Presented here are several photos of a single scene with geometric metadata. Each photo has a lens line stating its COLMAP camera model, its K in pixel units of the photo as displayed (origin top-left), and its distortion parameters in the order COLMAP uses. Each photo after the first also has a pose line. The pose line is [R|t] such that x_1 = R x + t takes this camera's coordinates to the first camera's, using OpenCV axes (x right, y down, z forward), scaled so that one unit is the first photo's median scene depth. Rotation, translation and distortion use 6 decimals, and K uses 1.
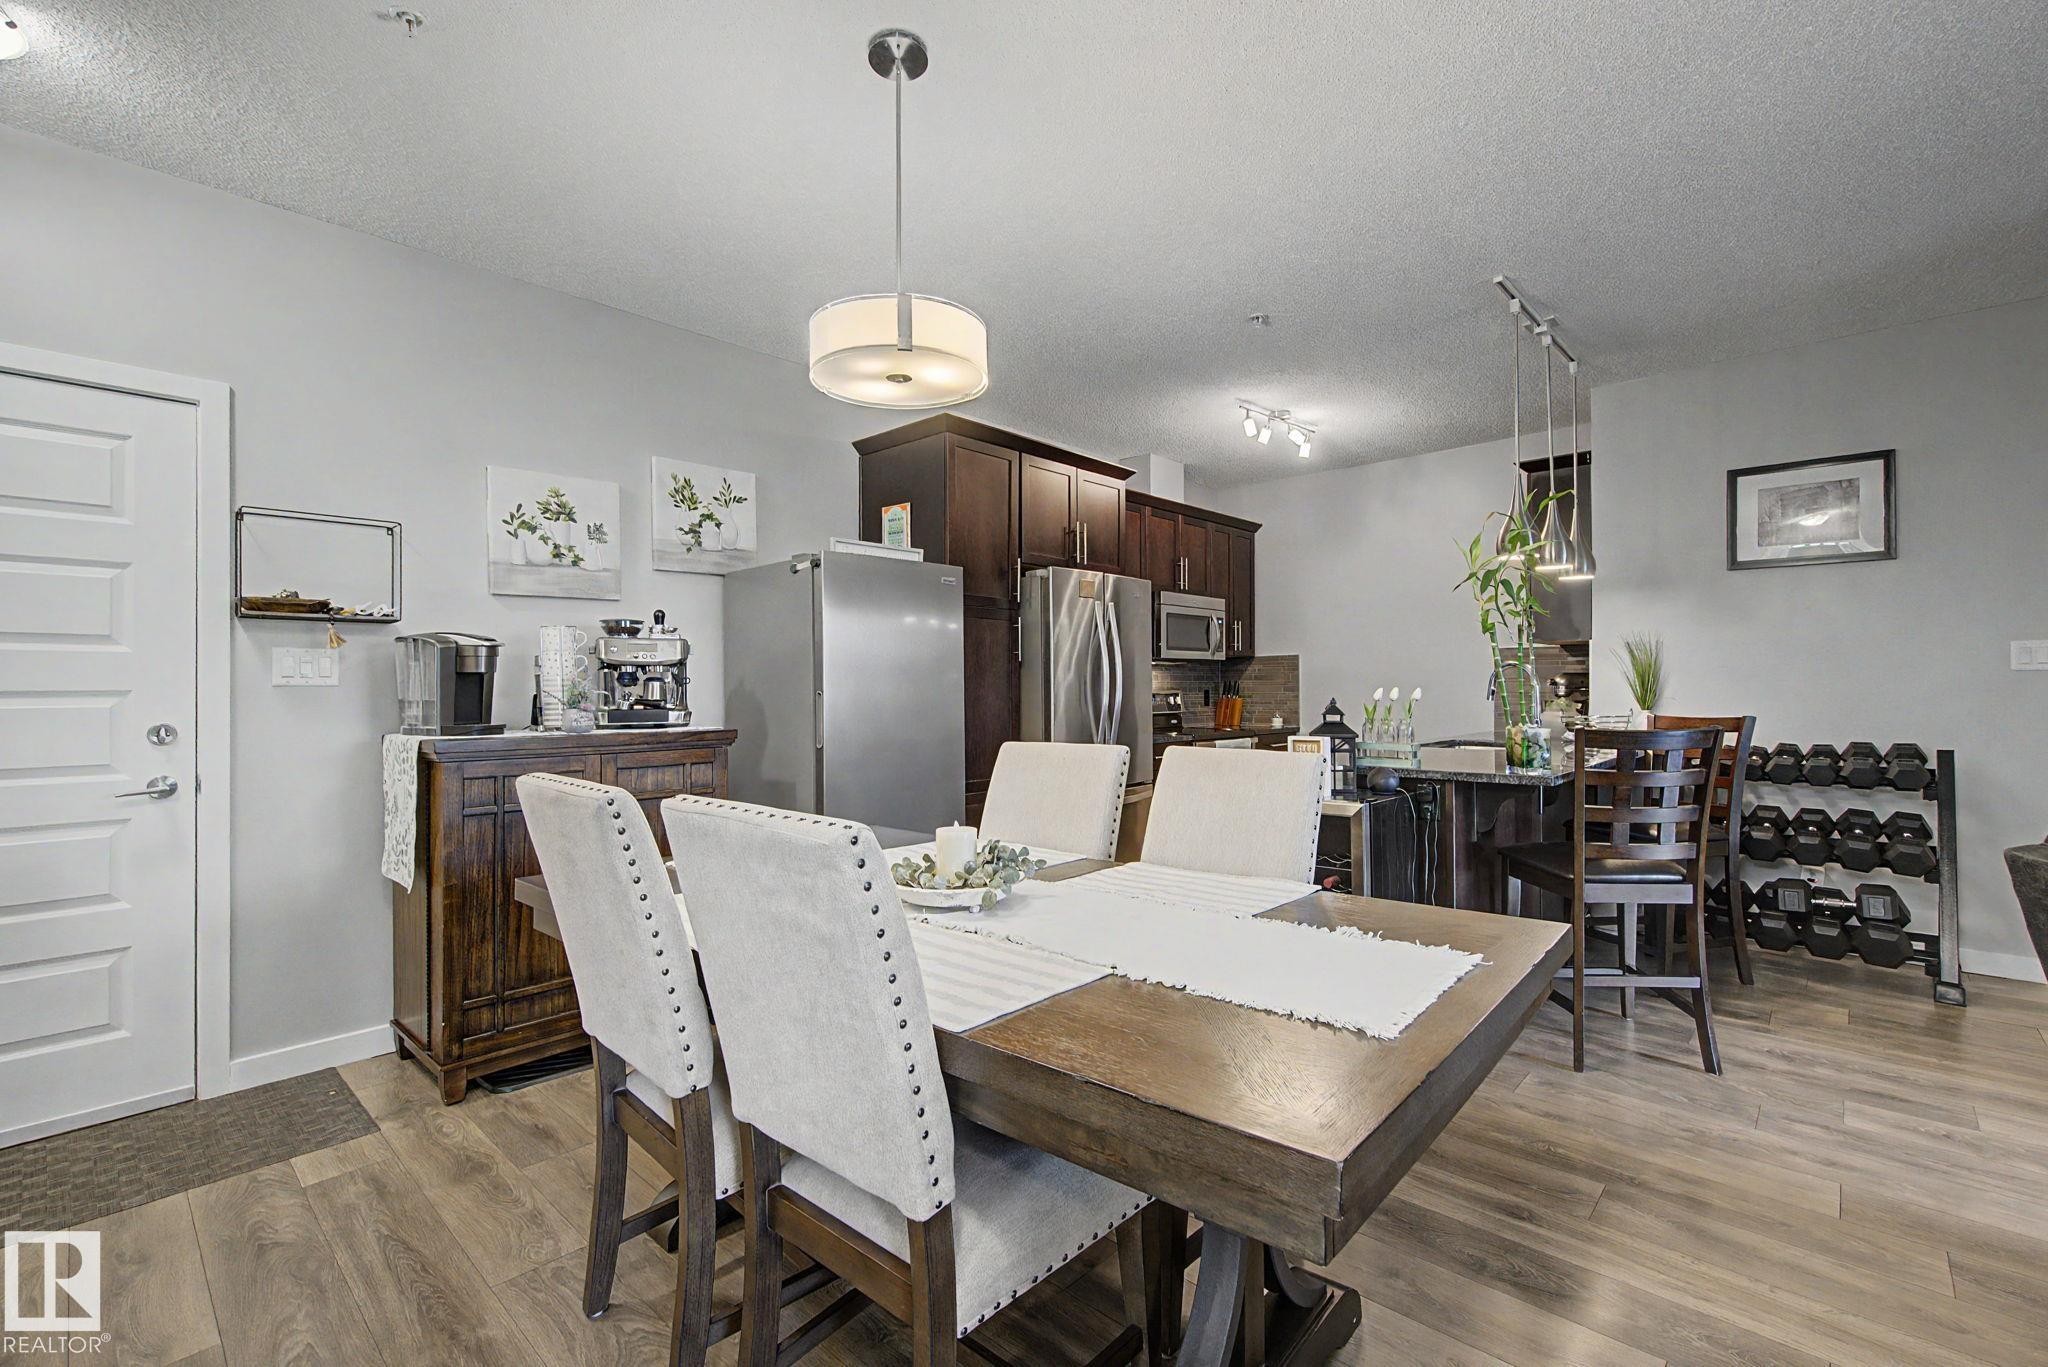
lens RADIAL K [[886.6, 0, 1016.1], [0, 886.6, 680.3], [0, 0, 1]] dist [-0.004748, 0.000035]
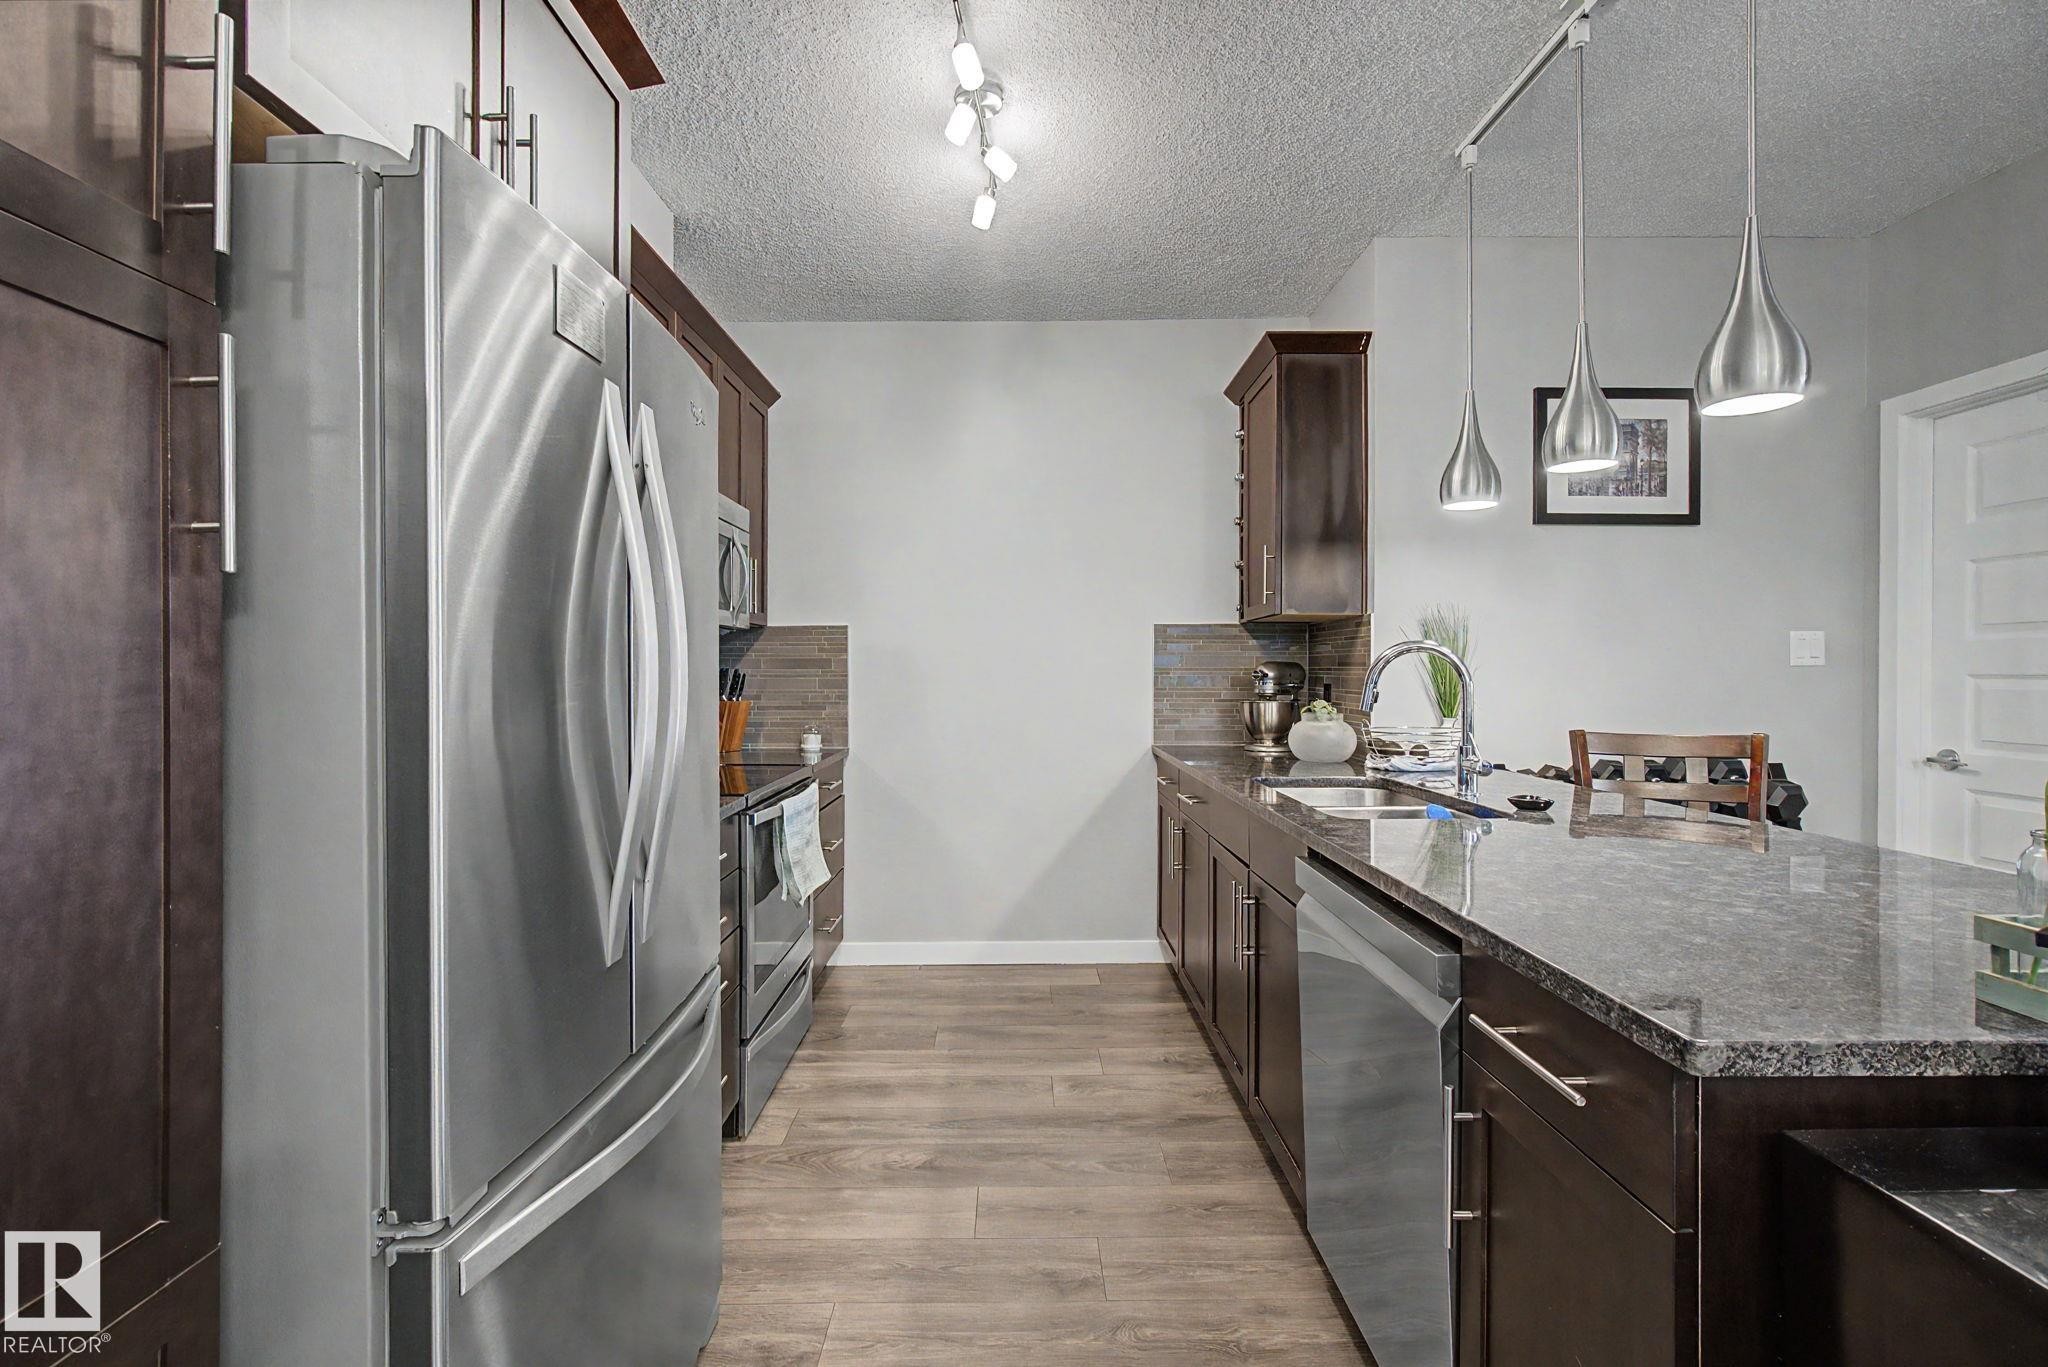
lens RADIAL K [[886.6, 0, 1030.4], [0, 886.6, 672.3], [0, 0, 1]] dist [-0.004748, 0.000035]
pose [[0.717789, 0.005184, 0.696242, -0.006473], [-0.007890, 0.999969, 0.000690, 0.002080], [-0.696216, -0.005989, 0.717807, 0.937488]]
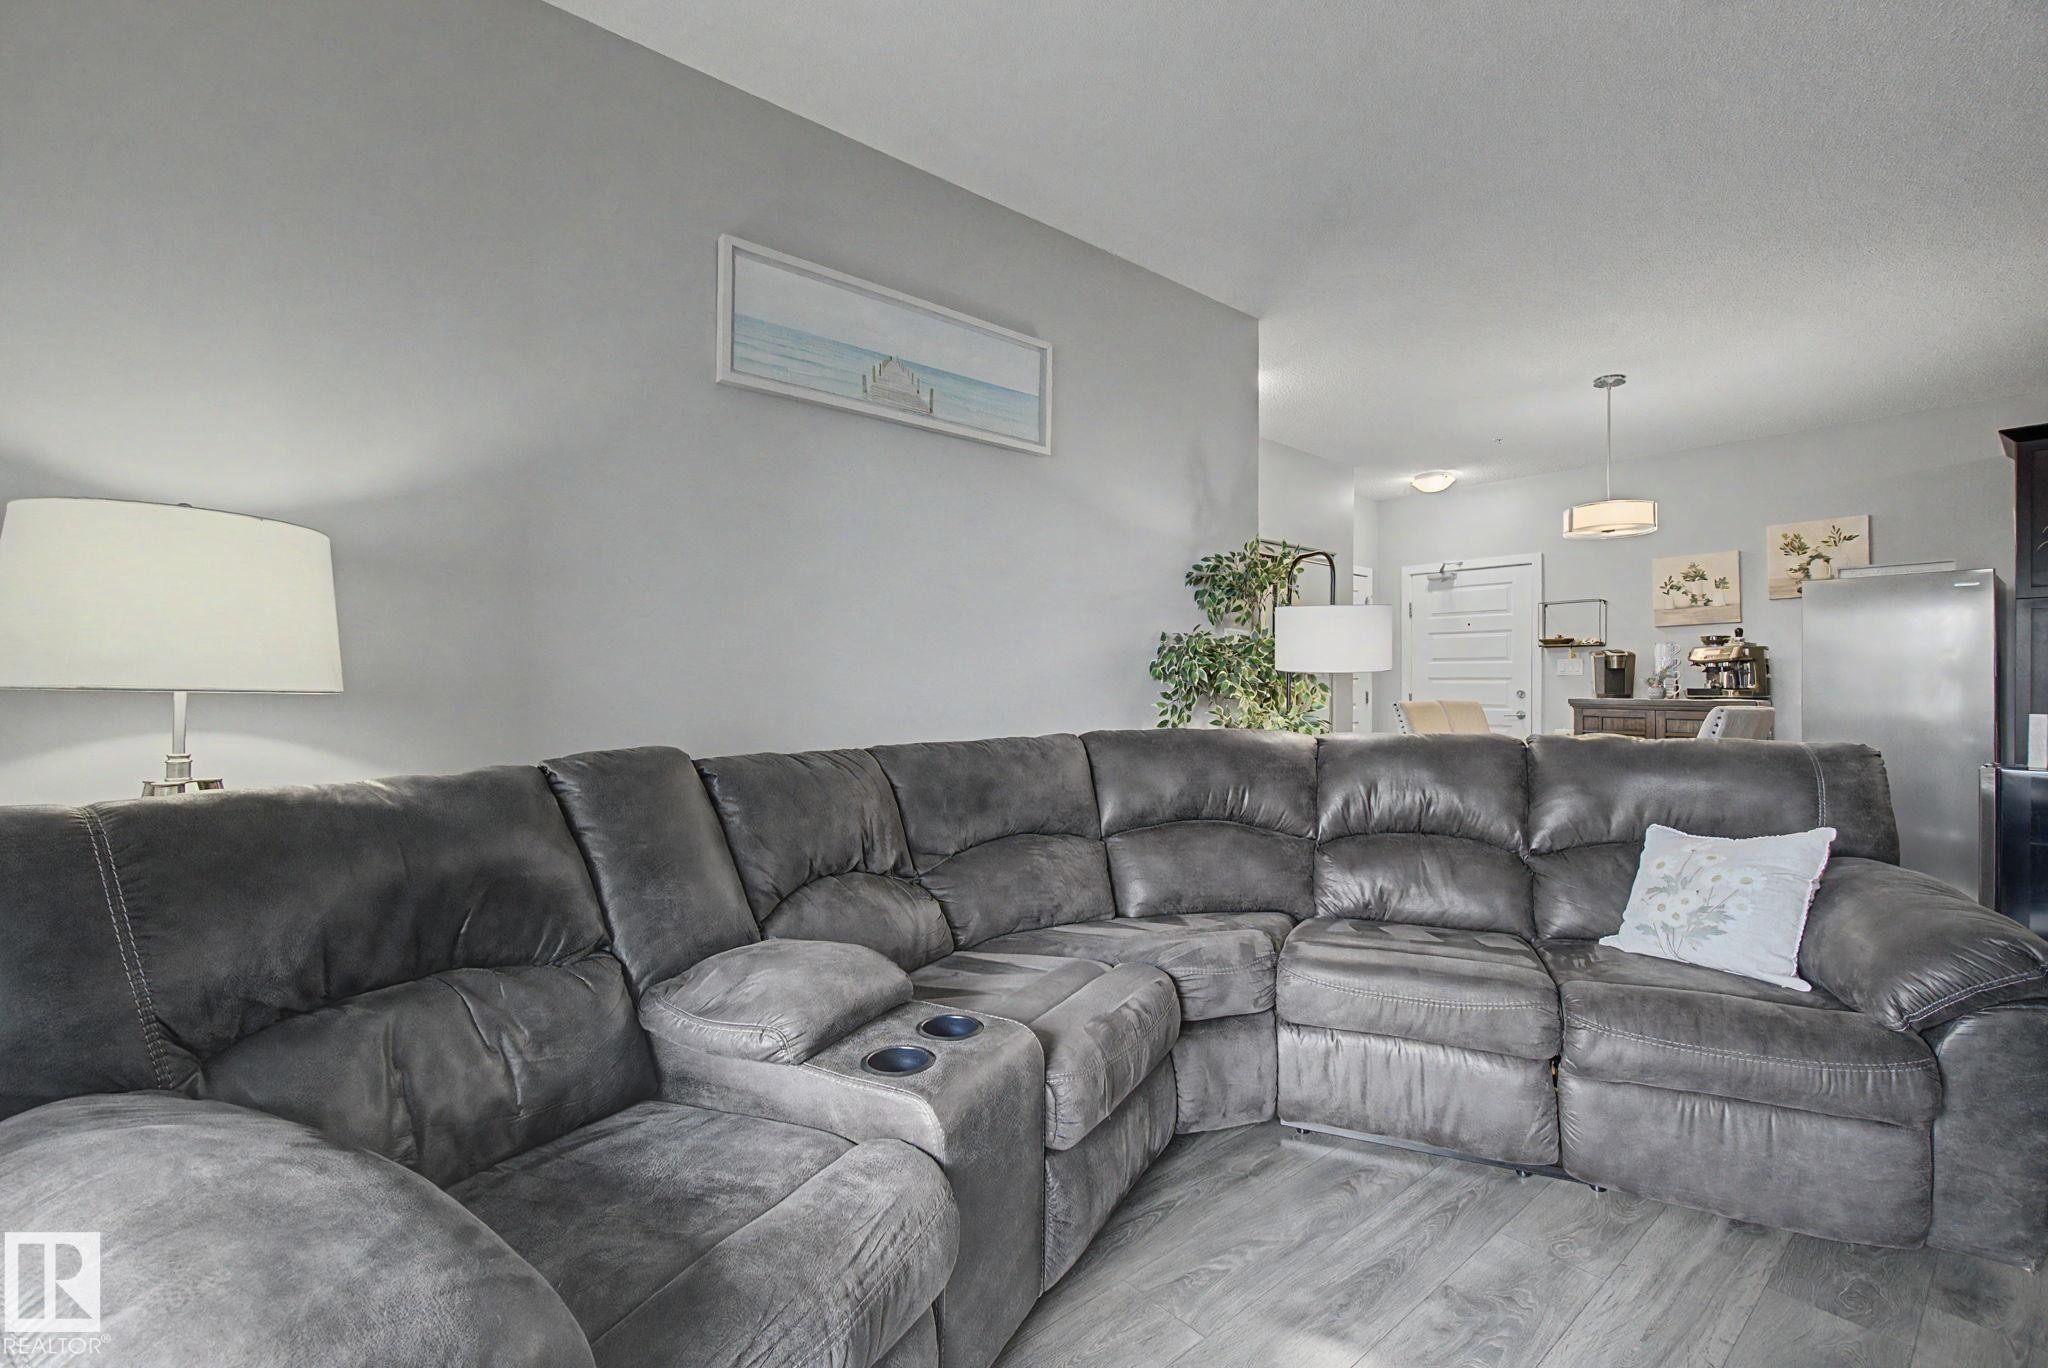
lens RADIAL K [[886.6, 0, 1021.3], [0, 886.6, 680.4], [0, 0, 1]] dist [-0.004748, 0.000035]
pose [[-0.128157, -0.002798, -0.991750, 1.372031], [-0.000676, 0.999996, -0.002733, 0.021916], [0.991754, 0.000320, -0.128158, -0.095878]]
